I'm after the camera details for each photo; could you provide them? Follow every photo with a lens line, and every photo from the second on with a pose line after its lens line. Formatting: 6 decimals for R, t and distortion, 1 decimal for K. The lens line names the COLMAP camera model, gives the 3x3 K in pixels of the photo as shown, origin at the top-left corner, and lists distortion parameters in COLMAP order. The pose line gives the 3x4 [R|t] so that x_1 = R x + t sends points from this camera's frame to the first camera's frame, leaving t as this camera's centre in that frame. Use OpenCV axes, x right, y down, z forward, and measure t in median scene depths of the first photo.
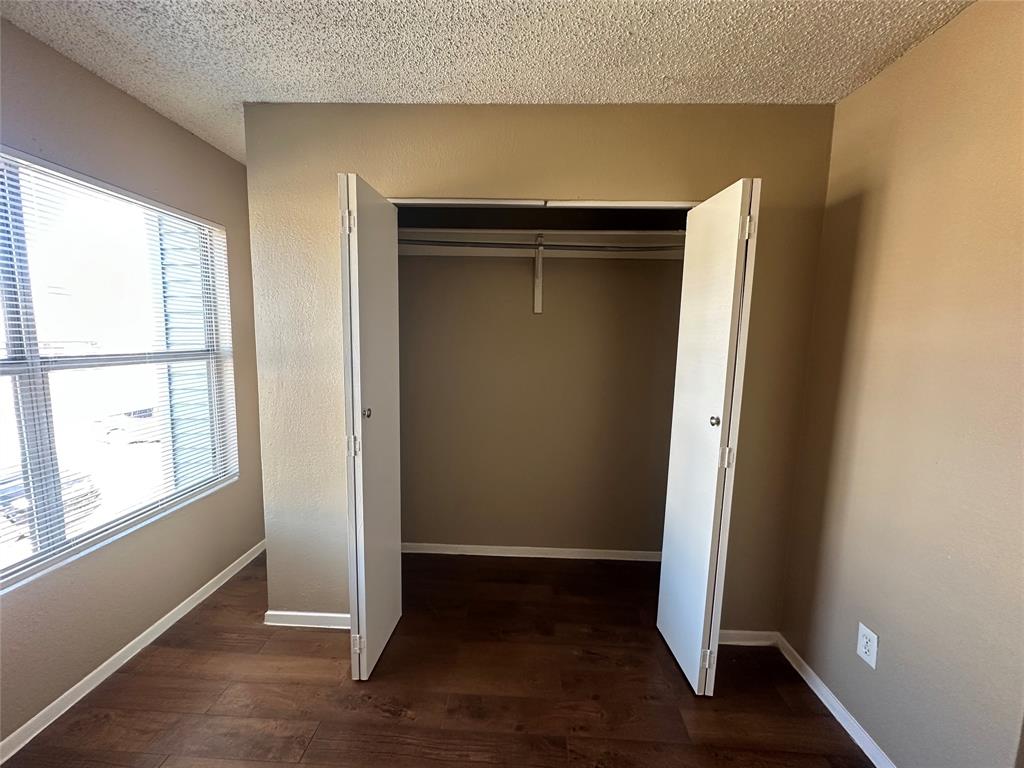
lens RADIAL K [[405.9, 0, 508.6], [0, 405.9, 382.0], [0, 0, 1]] dist [-0.001772, -0.000033]
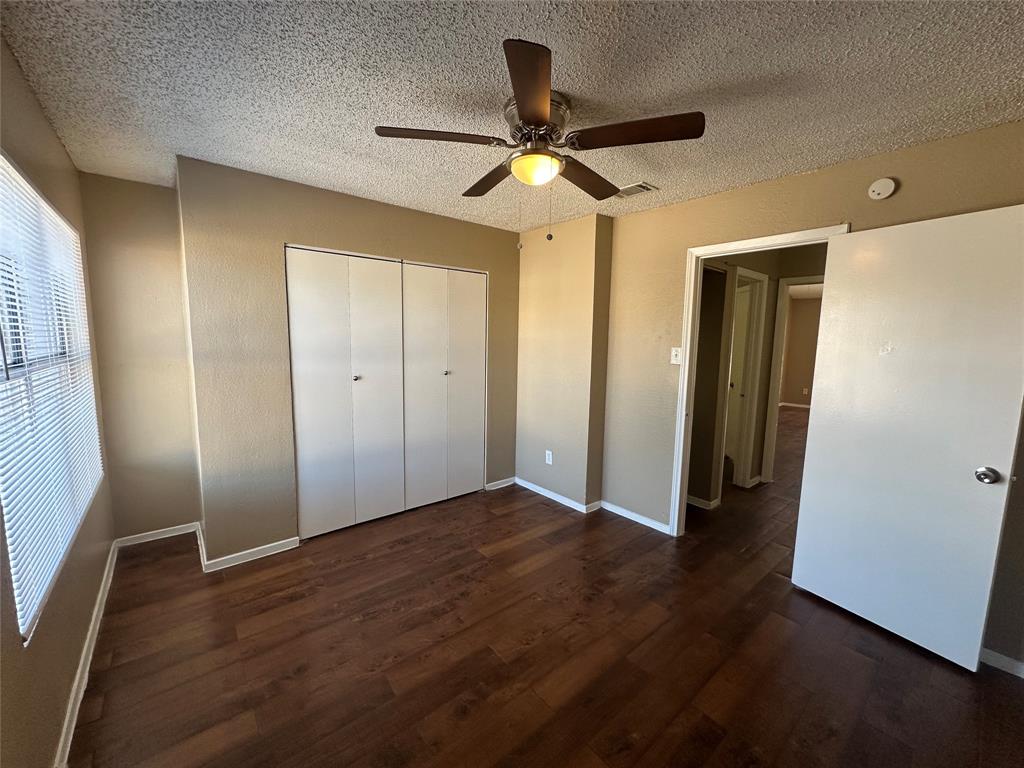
lens RADIAL K [[405.9, 0, 511.7], [0, 405.9, 387.9], [0, 0, 1]] dist [-0.001772, -0.000033]
pose [[0.744153, -0.092983, 0.661506, -0.733456], [0.076323, 0.995615, 0.054088, 0.045203], [-0.663635, 0.010239, 0.747987, -0.594862]]
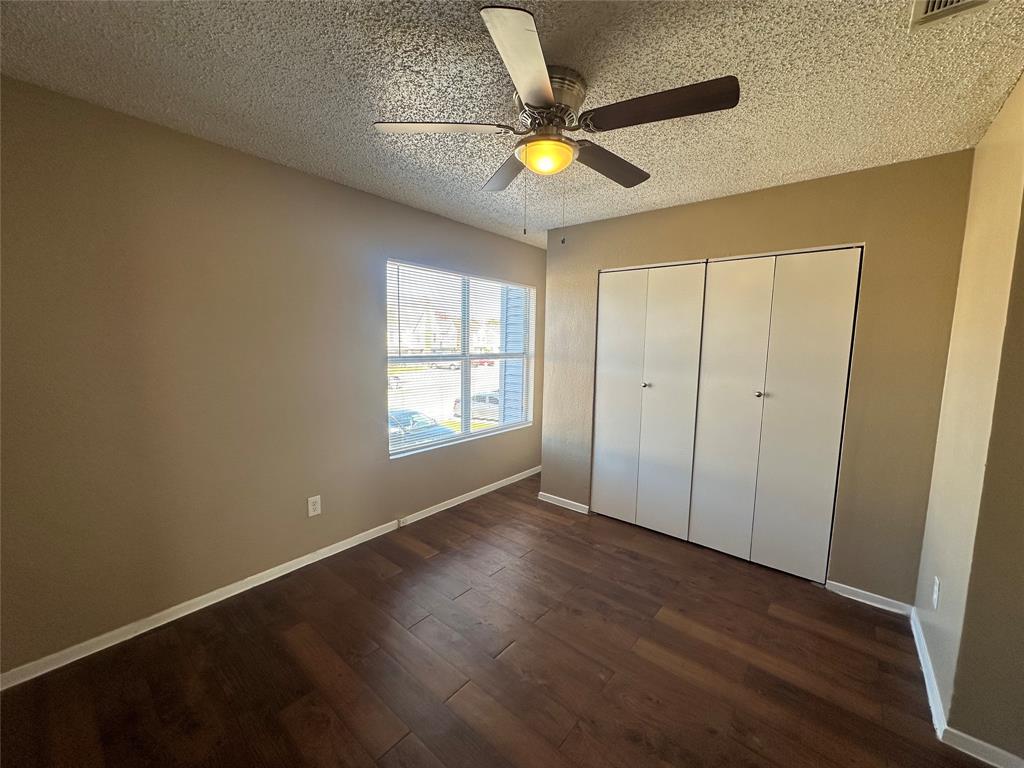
lens RADIAL K [[405.9, 0, 506.9], [0, 405.9, 384.5], [0, 0, 1]] dist [-0.001772, -0.000033]
pose [[0.785235, 0.060566, -0.616228, 0.451449], [-0.071534, 0.997414, 0.006877, 0.074566], [0.615052, 0.038681, 0.787537, -0.646995]]
